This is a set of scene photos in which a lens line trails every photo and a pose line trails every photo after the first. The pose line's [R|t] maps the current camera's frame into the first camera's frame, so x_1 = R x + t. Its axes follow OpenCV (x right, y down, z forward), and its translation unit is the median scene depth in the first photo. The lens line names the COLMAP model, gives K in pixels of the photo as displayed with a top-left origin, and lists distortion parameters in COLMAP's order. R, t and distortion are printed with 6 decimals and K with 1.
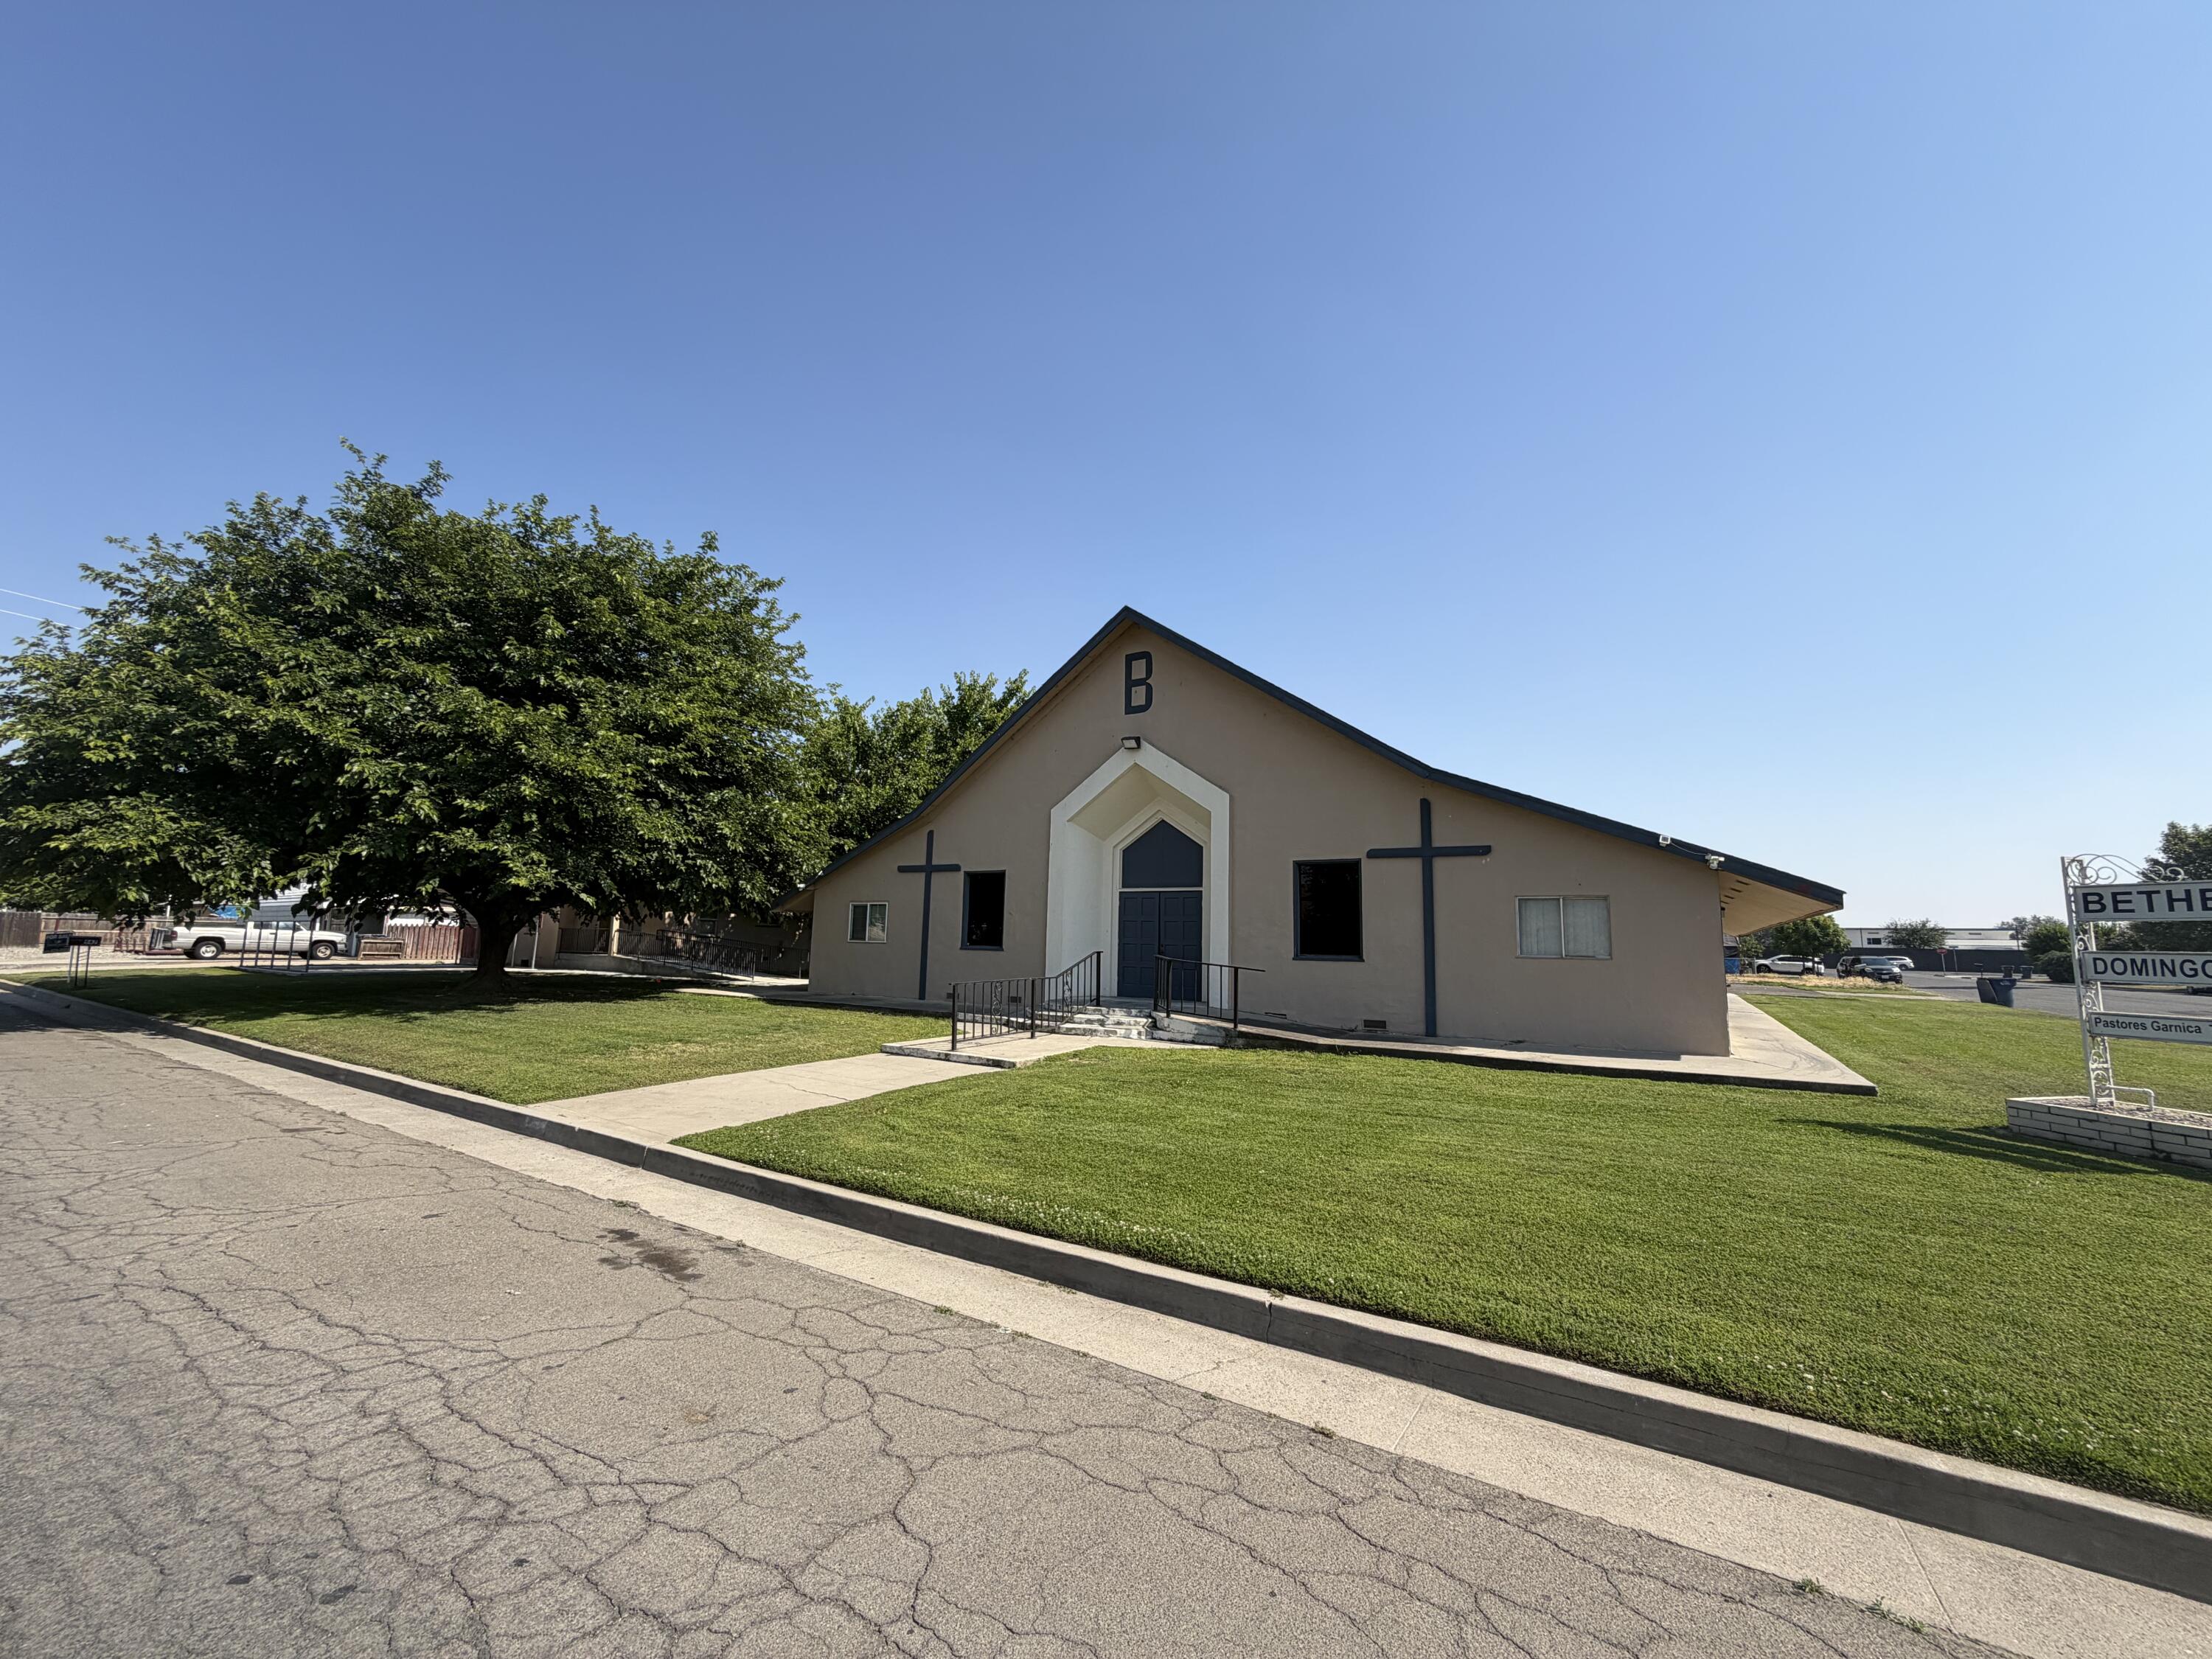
lens RADIAL K [[880.1, 0, 1111.1], [0, 880.1, 818.8], [0, 0, 1]] dist [0.000341, 0.000149]
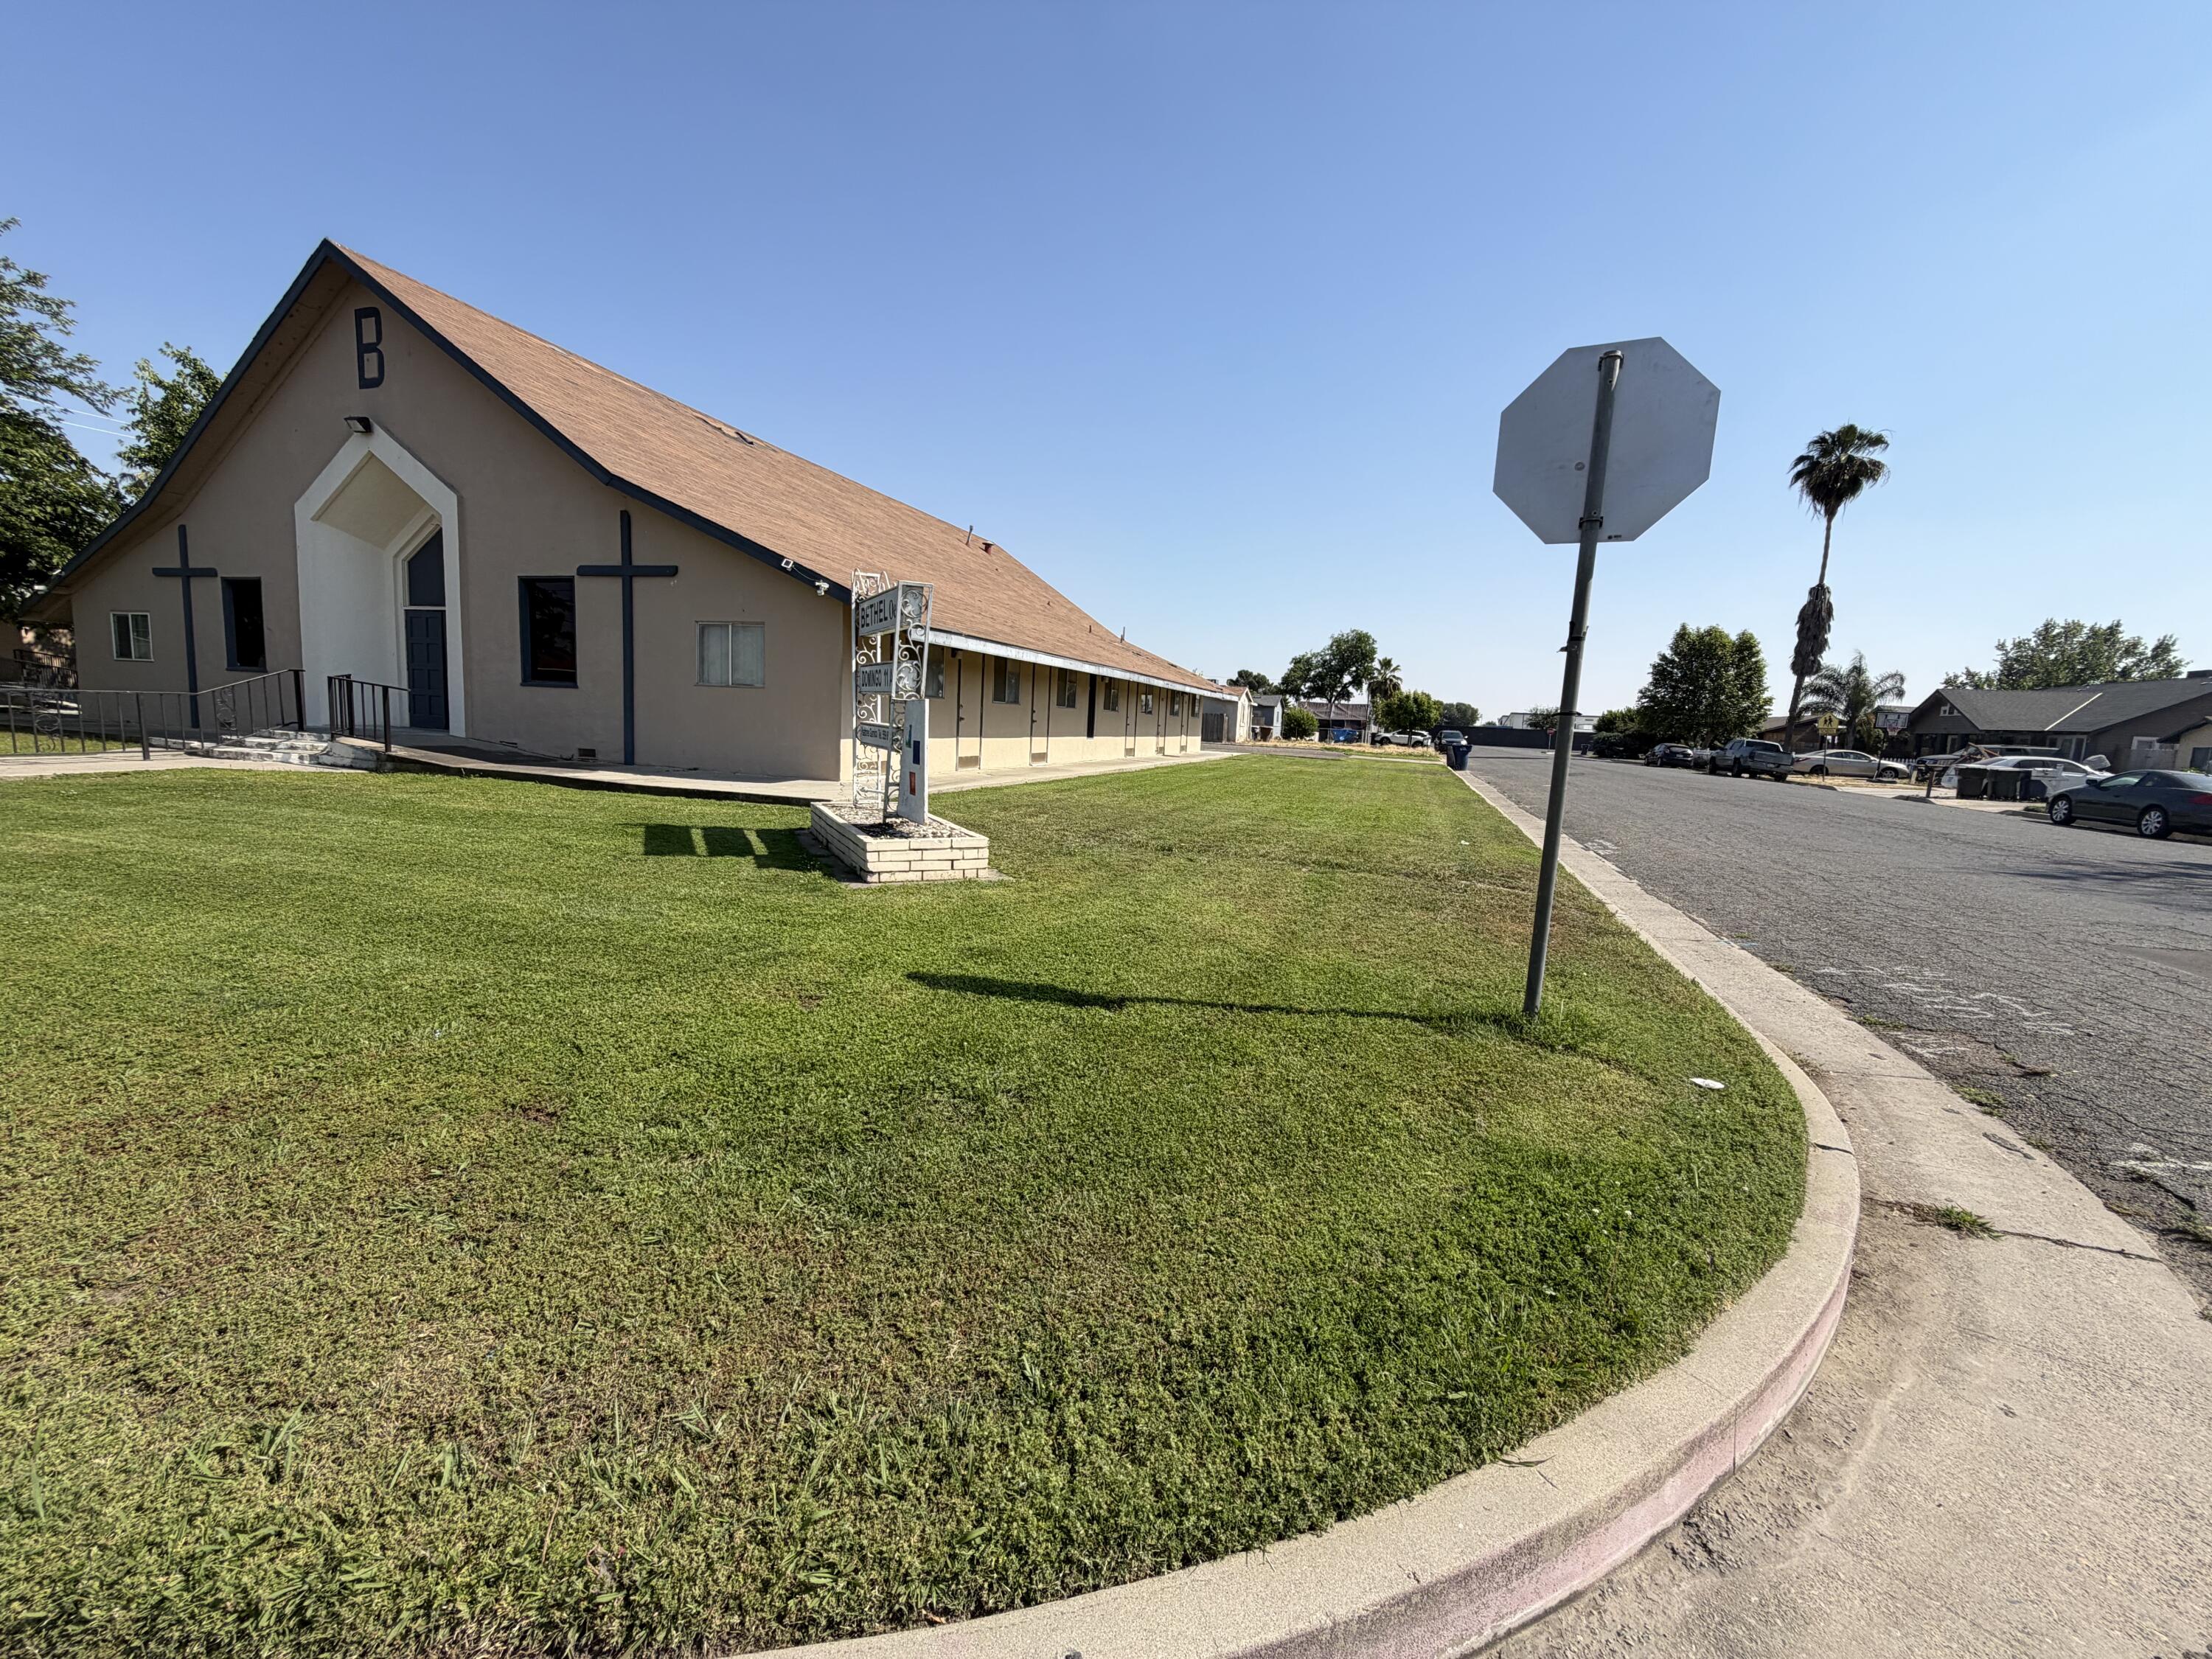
lens RADIAL K [[880.1, 0, 1100.8], [0, 880.1, 830.7], [0, 0, 1]] dist [0.000341, 0.000149]
pose [[0.973423, -0.000467, 0.229014, 0.517184], [-0.061847, 0.962306, 0.264845, 0.019890], [-0.220505, -0.271970, 0.936702, -0.046118]]
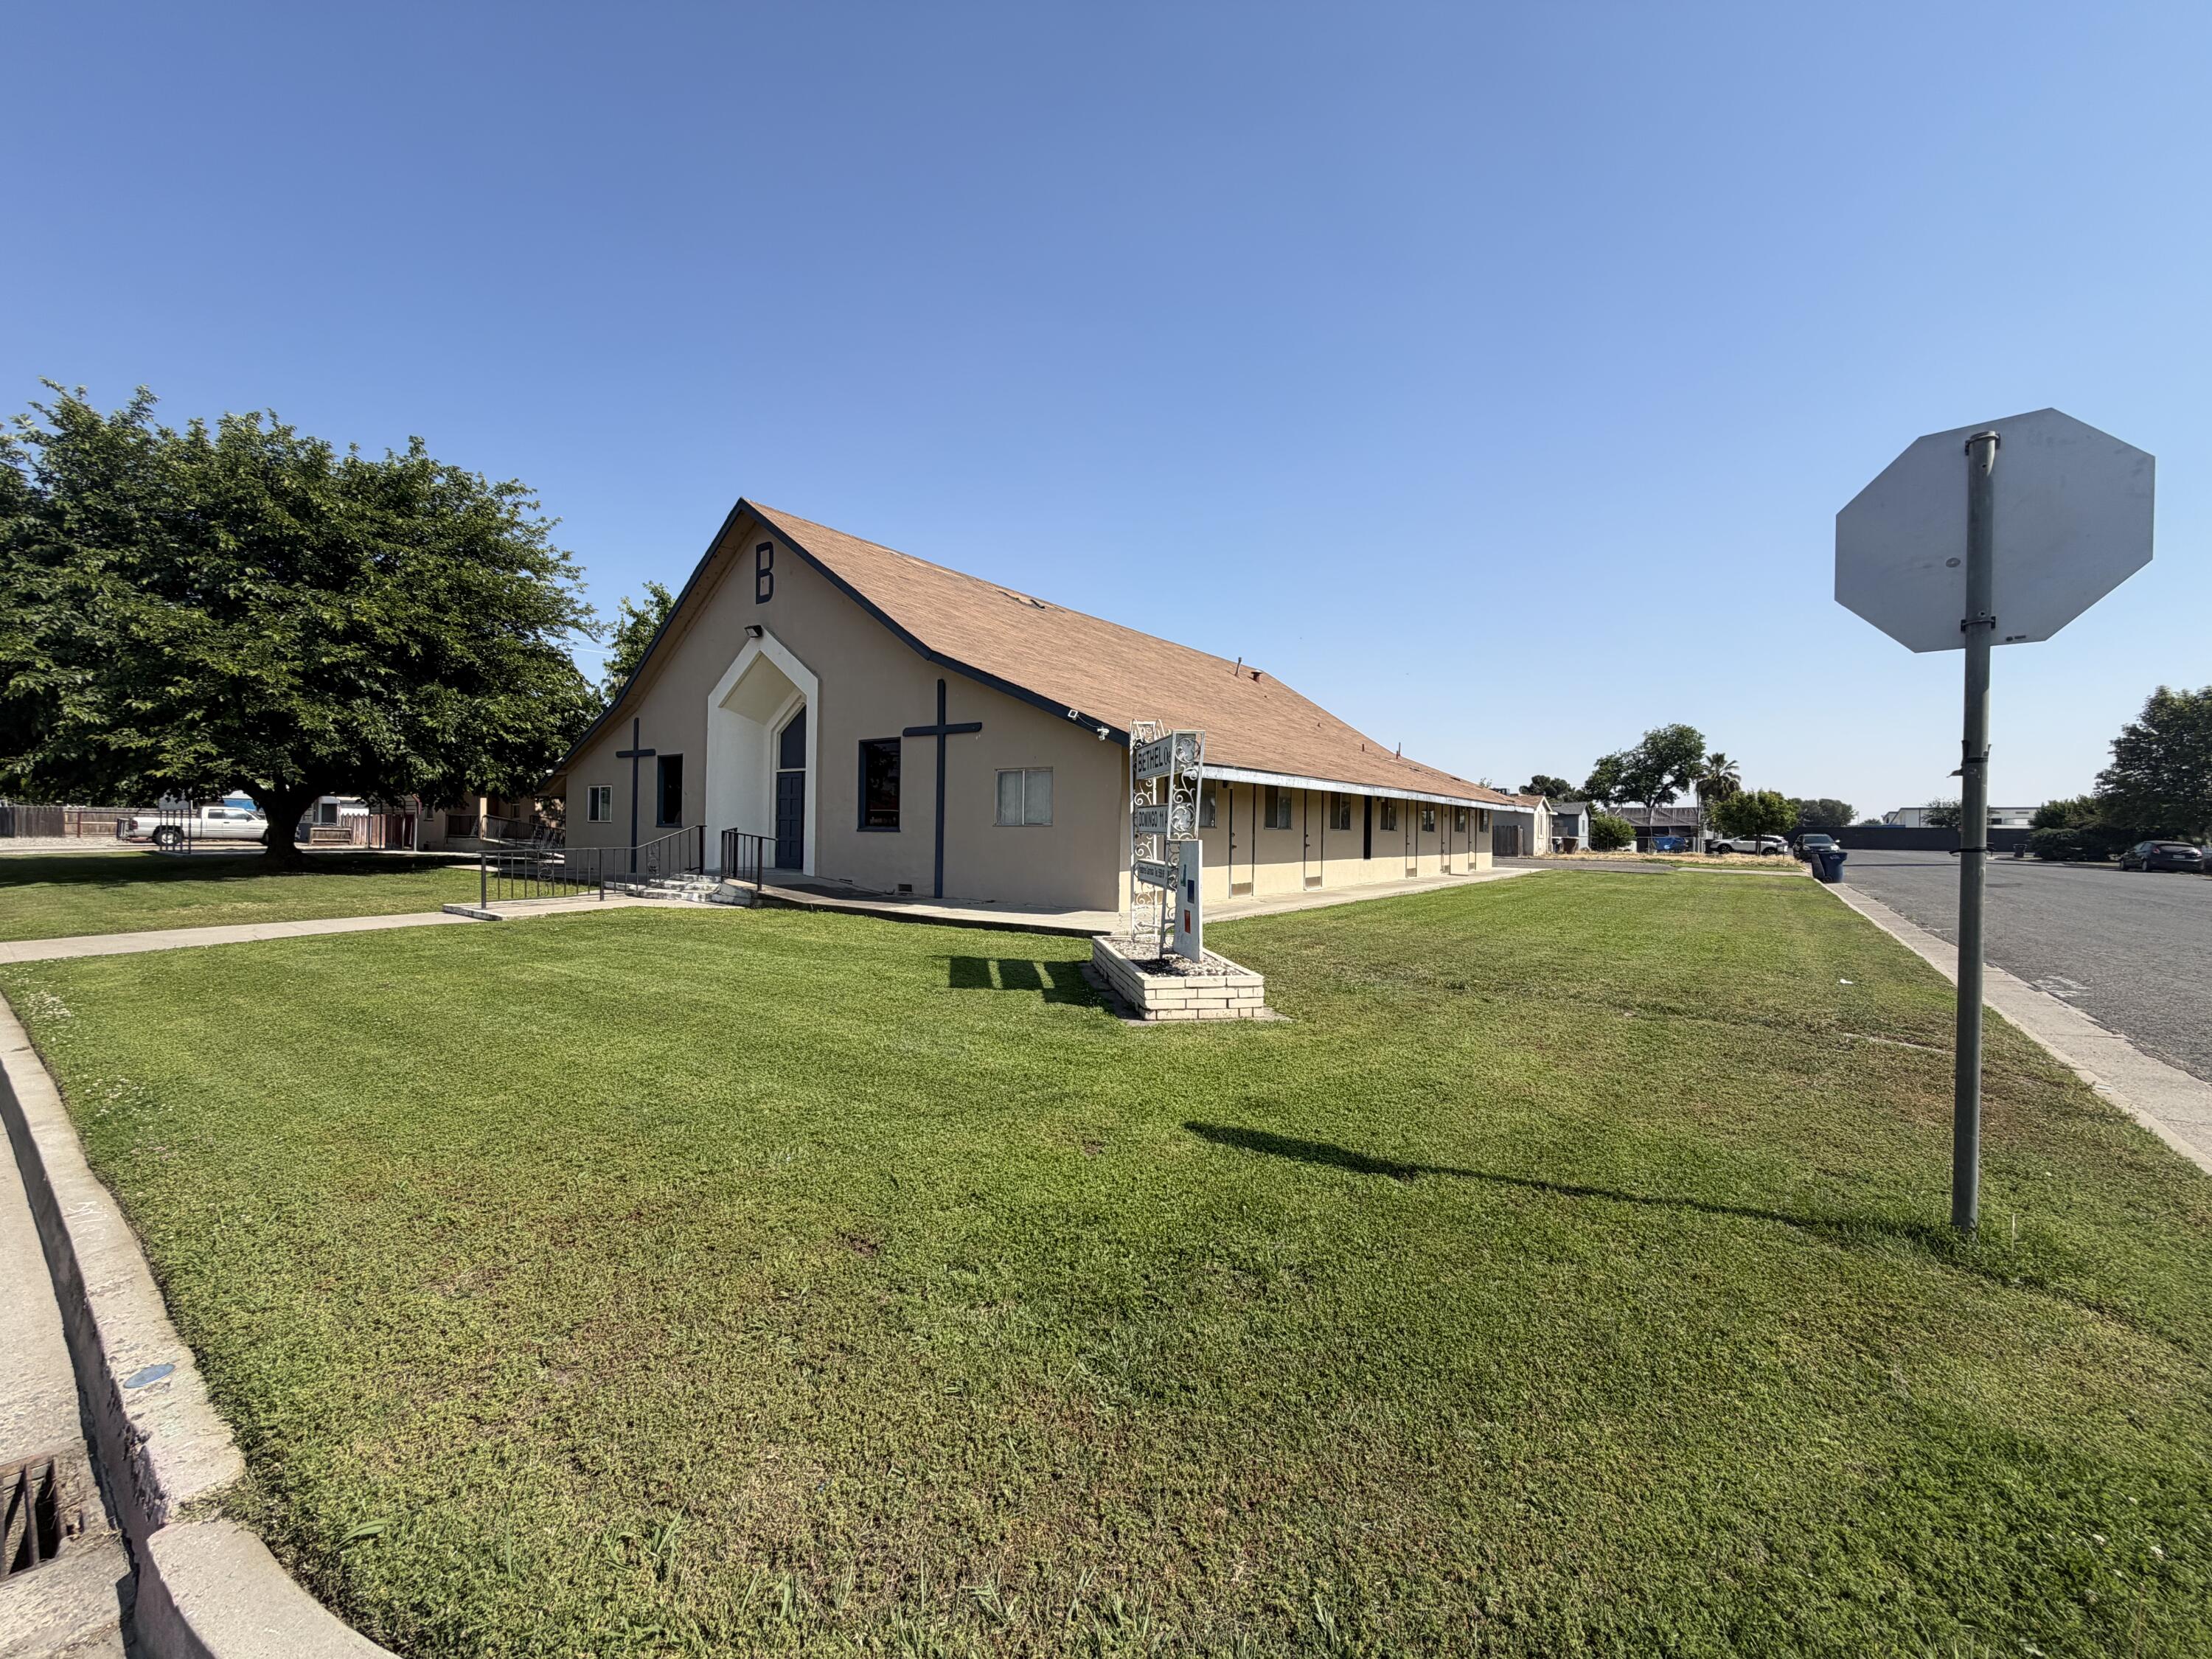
lens RADIAL K [[880.1, 0, 1101.0], [0, 880.1, 830.8], [0, 0, 1]] dist [0.000341, 0.000149]
pose [[0.997089, -0.007821, -0.075850, 0.516701], [0.018416, 0.989979, 0.140009, 0.010503], [0.073995, -0.140998, 0.987241, -0.048643]]
